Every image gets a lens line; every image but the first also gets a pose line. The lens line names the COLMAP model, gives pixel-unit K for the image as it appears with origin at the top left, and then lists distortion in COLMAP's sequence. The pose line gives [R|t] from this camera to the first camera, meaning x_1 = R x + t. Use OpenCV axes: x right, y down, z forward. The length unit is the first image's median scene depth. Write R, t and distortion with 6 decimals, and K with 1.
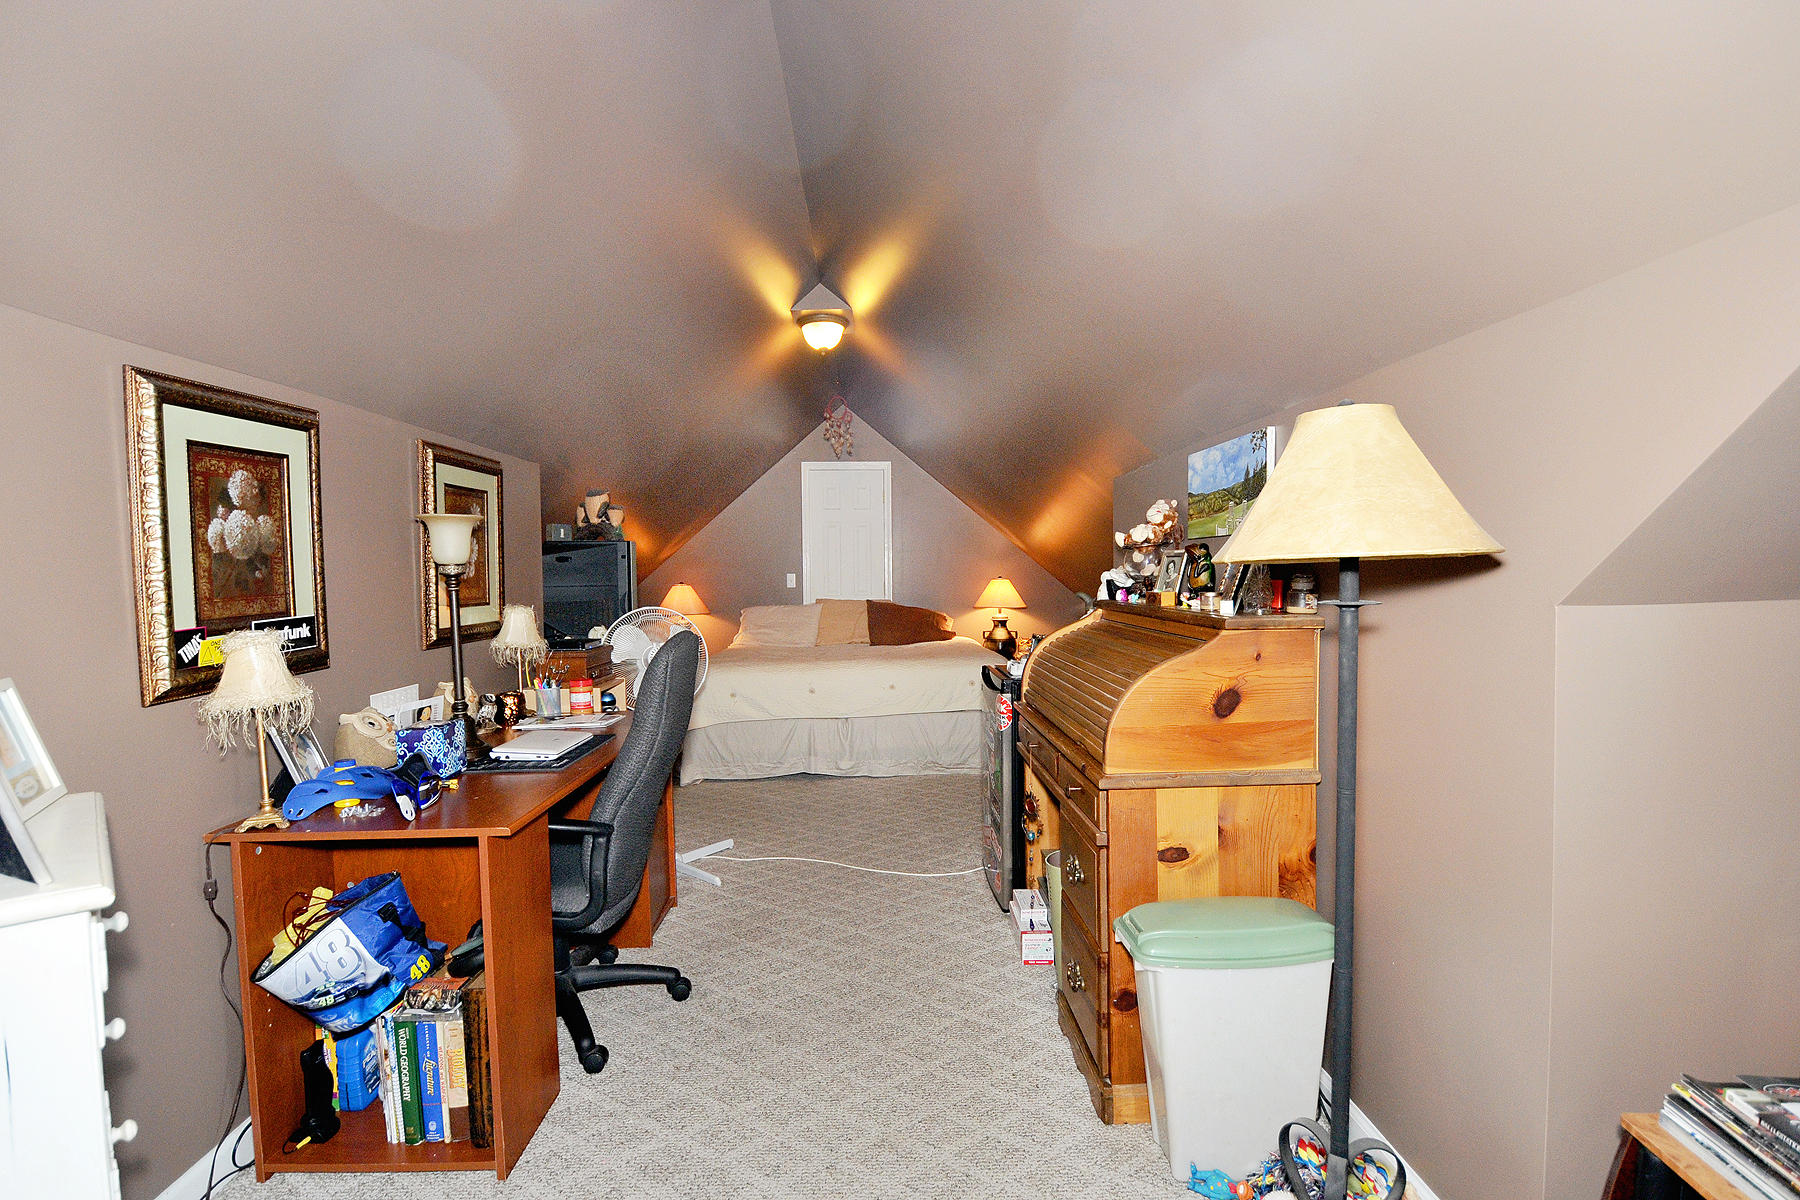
lens RADIAL K [[864.3, 0, 950.0], [0, 864.3, 620.4], [0, 0, 1]] dist [0.011545, -0.020688]
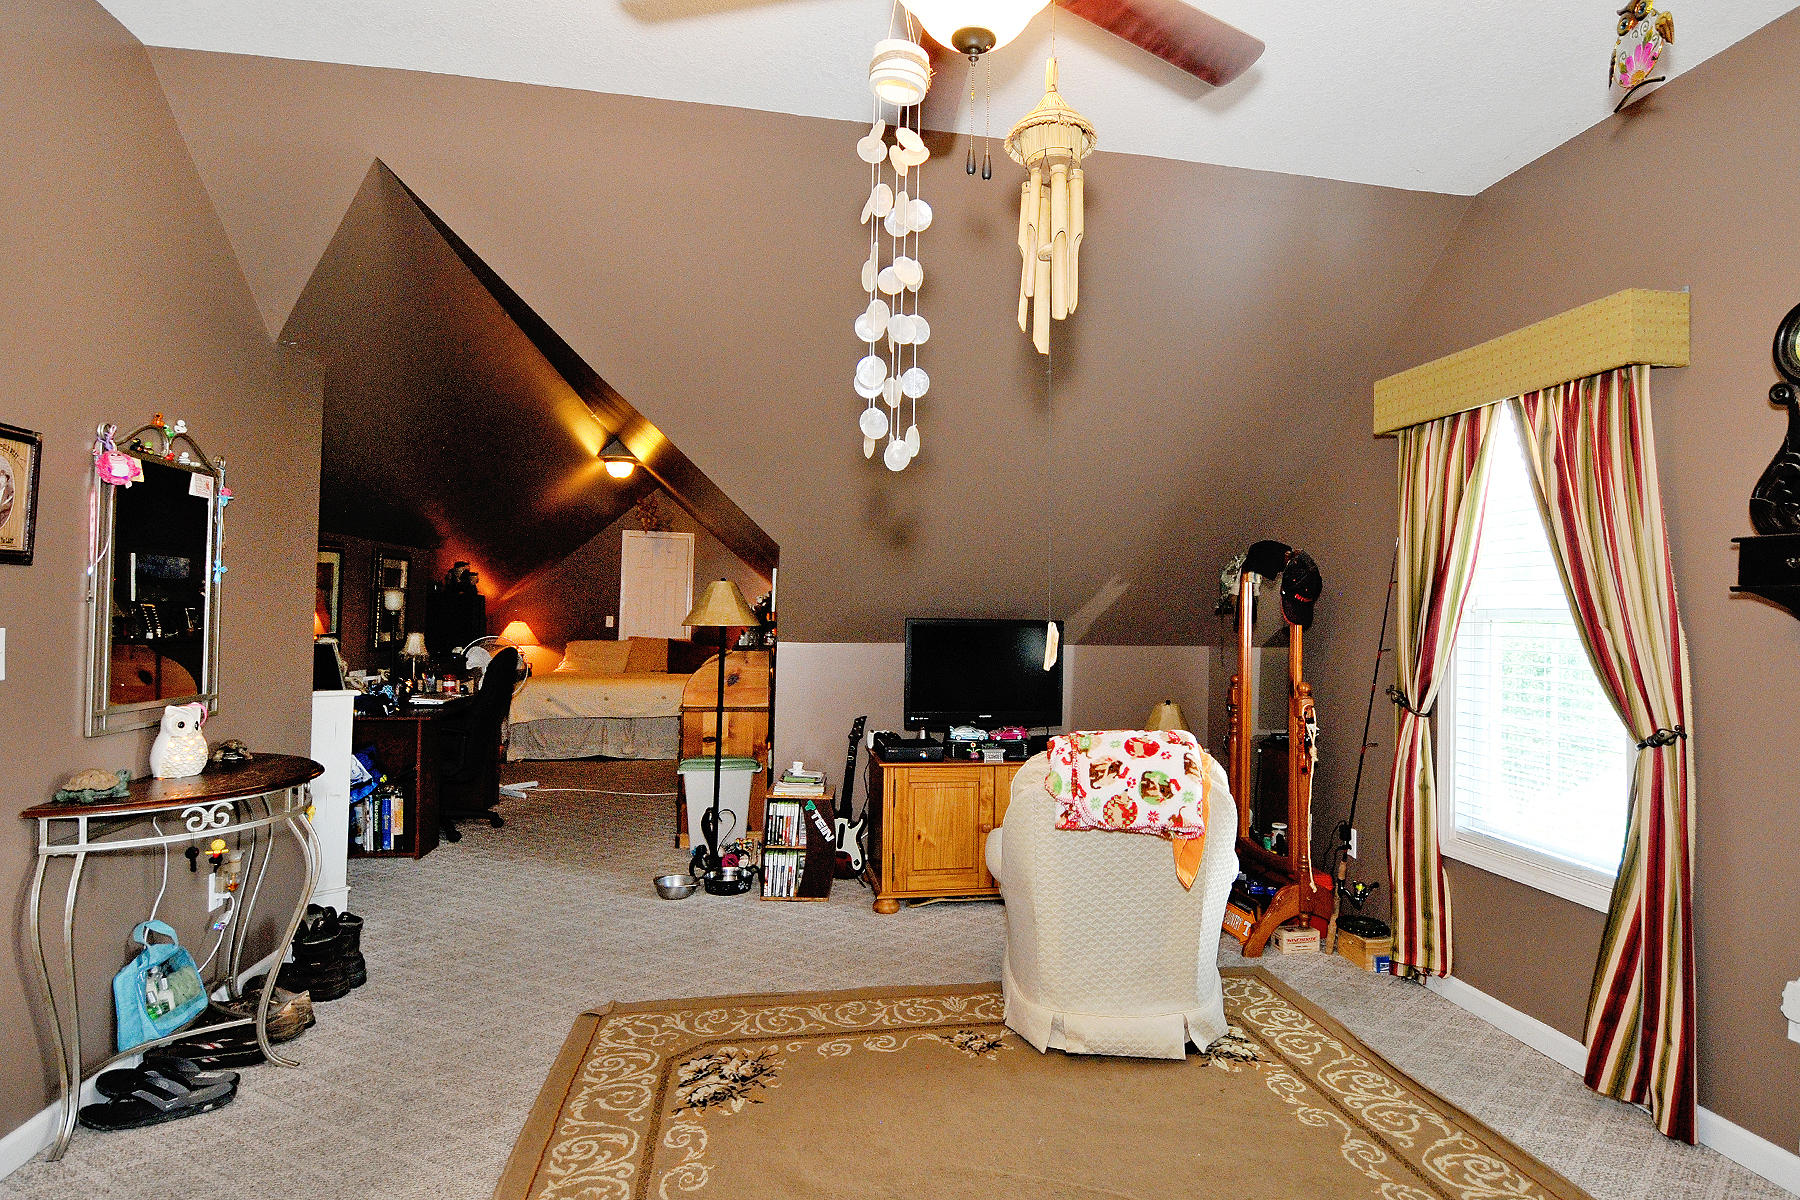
lens RADIAL K [[864.3, 0, 950.0], [0, 864.3, 620.4], [0, 0, 1]] dist [0.011545, -0.020688]
pose [[0.986984, 0.040898, 0.155528, 0.317267], [-0.032364, 0.997849, -0.057012, 0.025528], [-0.157525, 0.051236, 0.986185, -0.947389]]
